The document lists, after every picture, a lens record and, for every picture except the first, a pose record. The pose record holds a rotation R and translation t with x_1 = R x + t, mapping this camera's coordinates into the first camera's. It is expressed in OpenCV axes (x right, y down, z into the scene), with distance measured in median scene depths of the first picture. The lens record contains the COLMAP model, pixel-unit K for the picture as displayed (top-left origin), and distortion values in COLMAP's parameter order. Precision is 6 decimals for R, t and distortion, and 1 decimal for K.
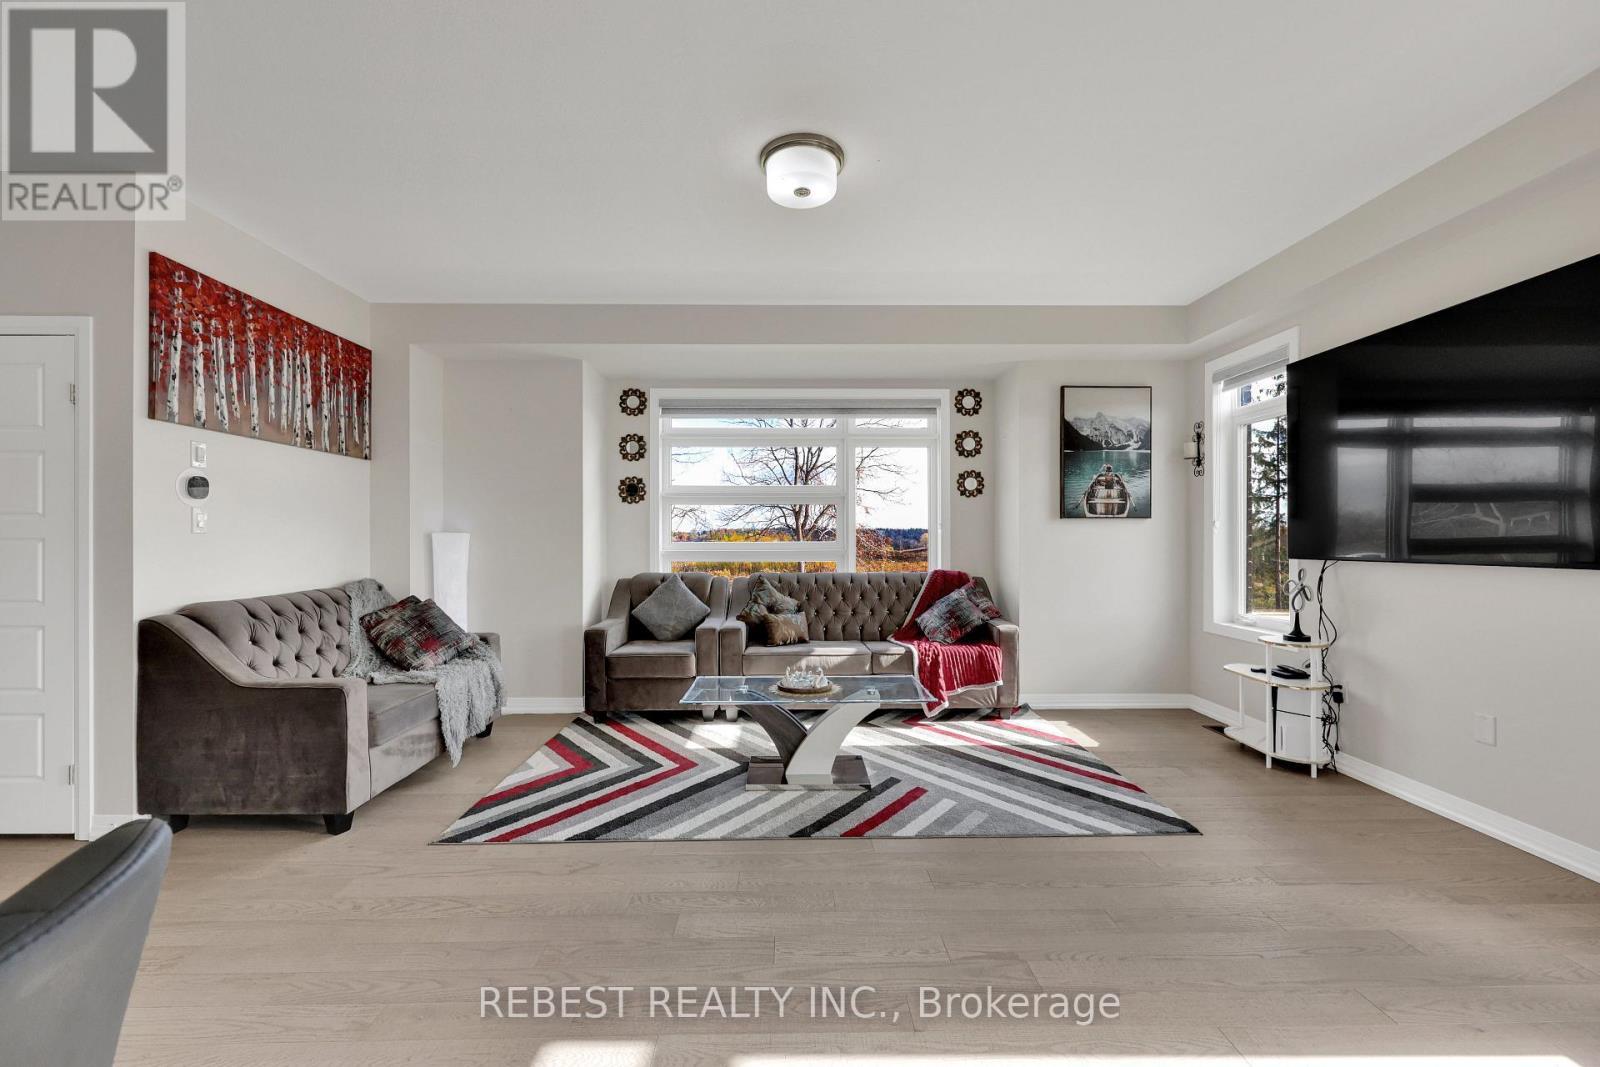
lens RADIAL K [[639.8, 0, 799.6], [0, 639.8, 537.9], [0, 0, 1]] dist [-0.000325, 0.000596]
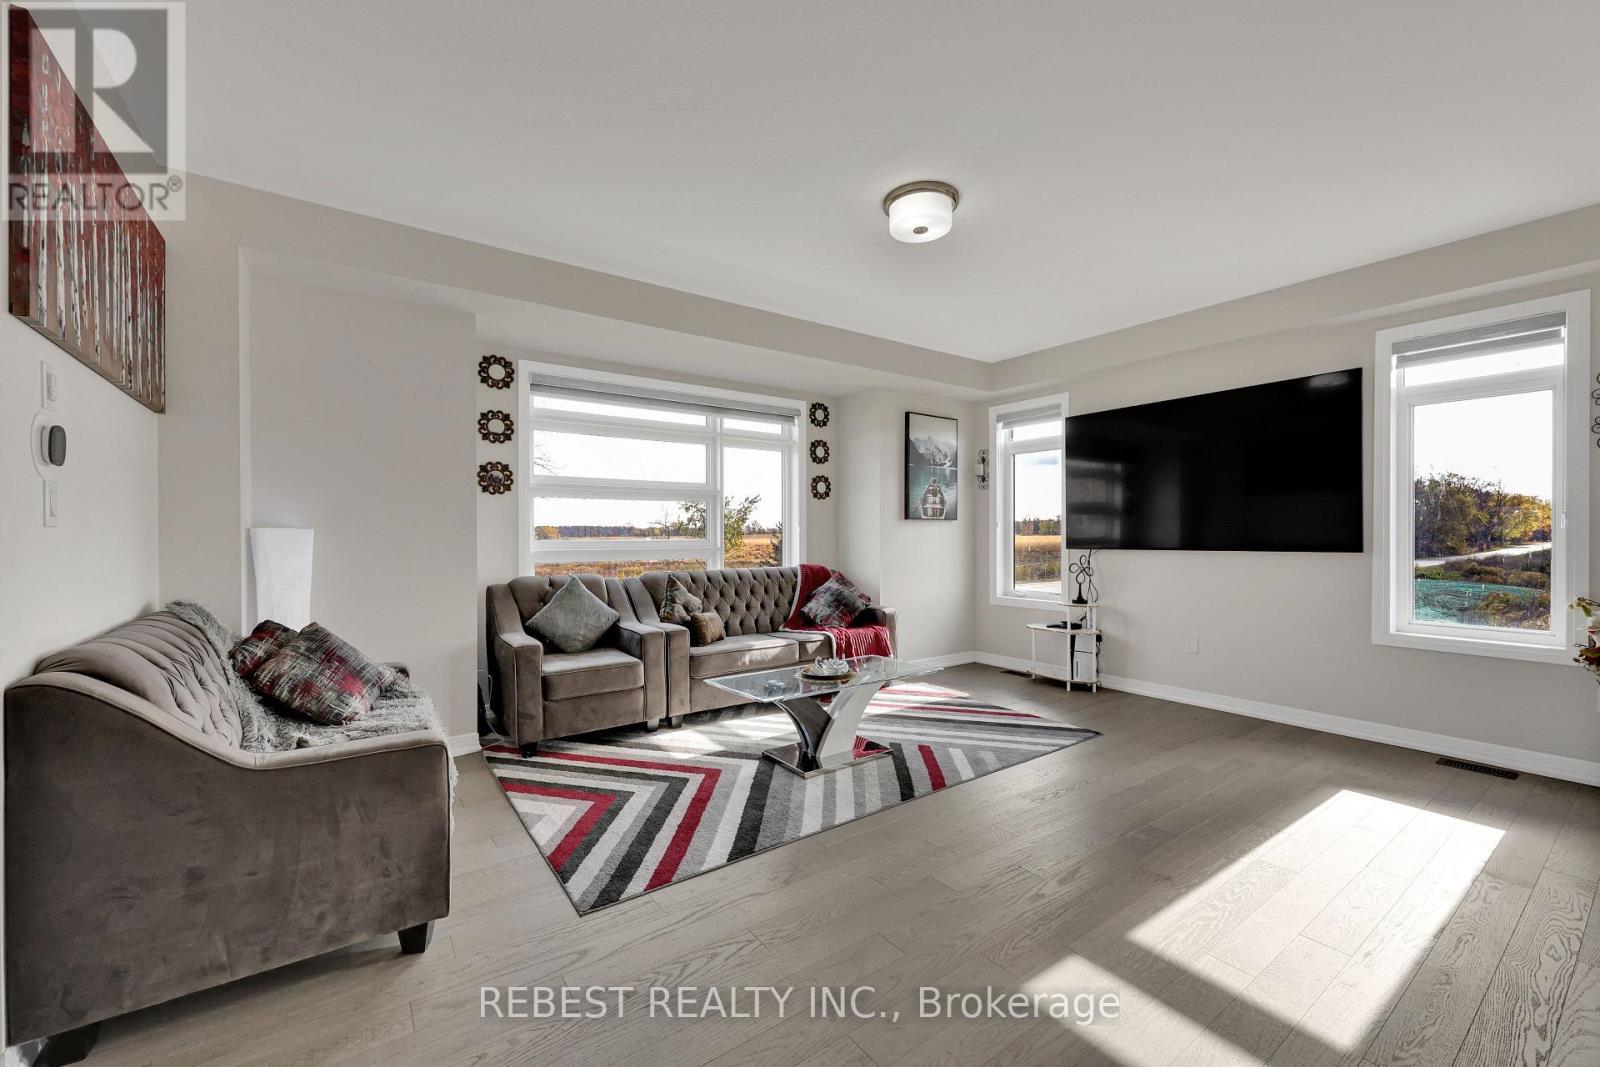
lens RADIAL K [[639.8, 0, 799.6], [0, 639.8, 537.9], [0, 0, 1]] dist [-0.000325, 0.000596]
pose [[0.823099, -0.003065, 0.567889, -0.462197], [0.001513, 0.999994, 0.003204, 0.001124], [-0.567895, -0.001778, 0.823099, 0.104543]]
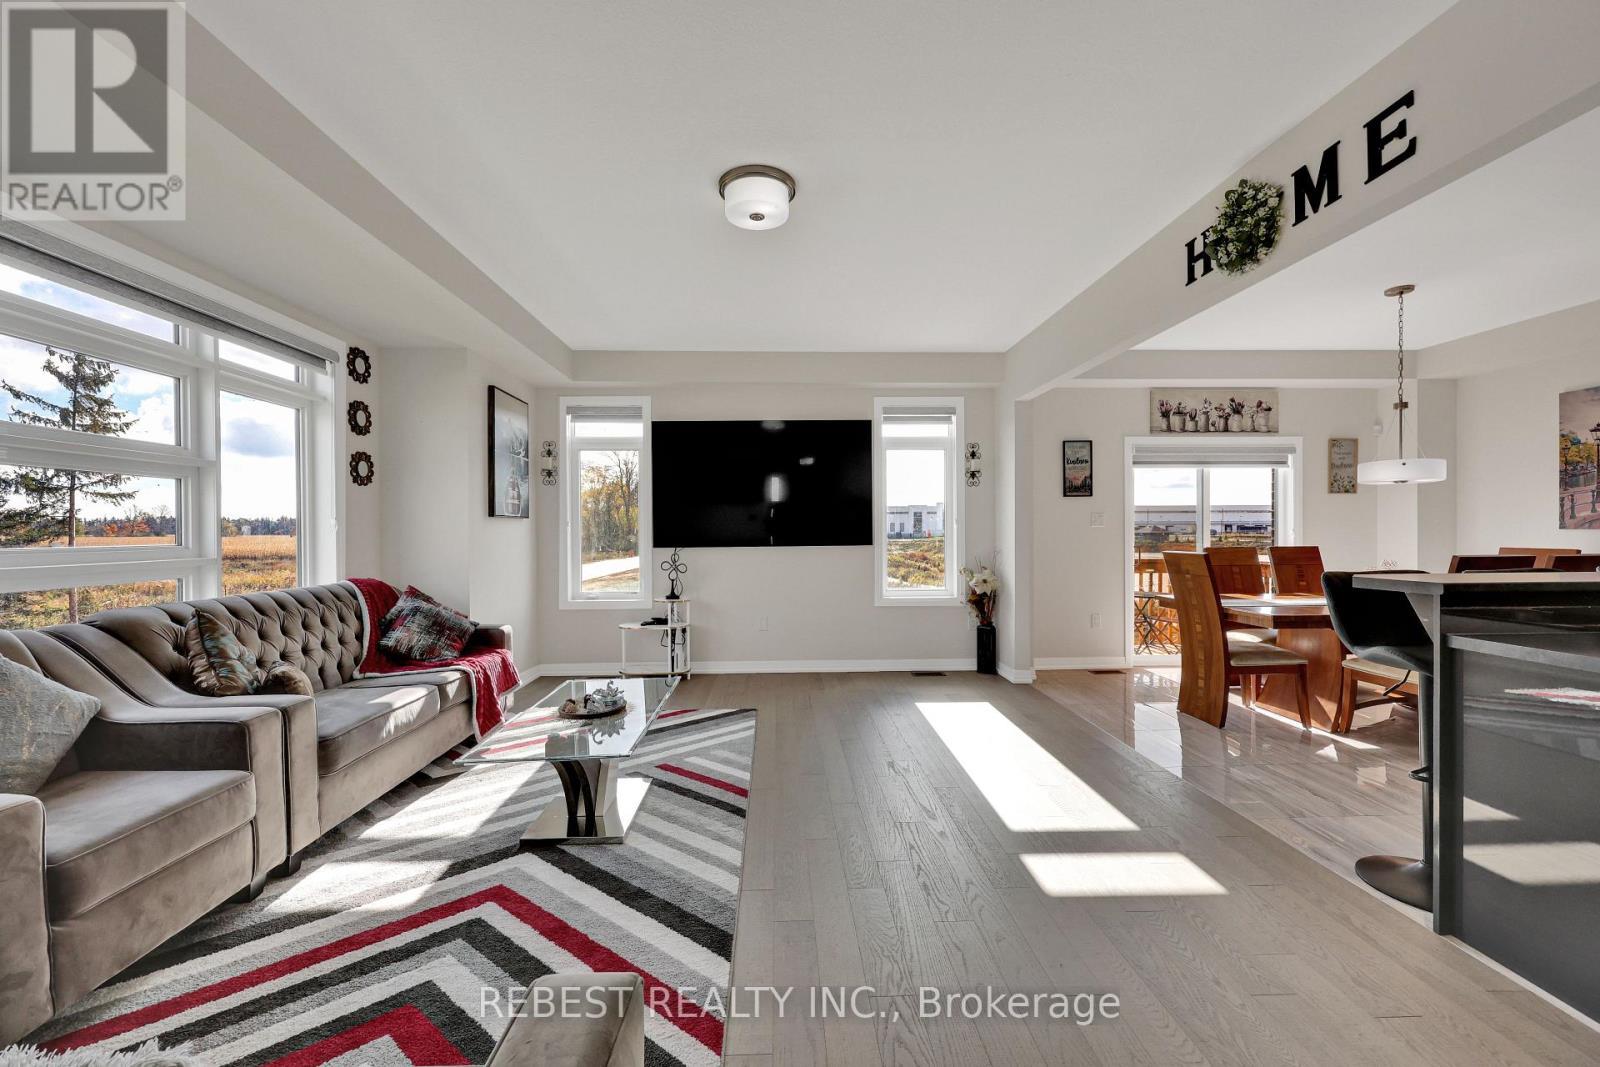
lens RADIAL K [[639.8, 0, 799.6], [0, 639.8, 537.9], [0, 0, 1]] dist [-0.000325, 0.000596]
pose [[-0.019308, -0.007222, 0.999788, -0.615869], [0.007174, 0.999947, 0.007362, -0.000350], [-0.999788, 0.007314, -0.019255, 0.537014]]
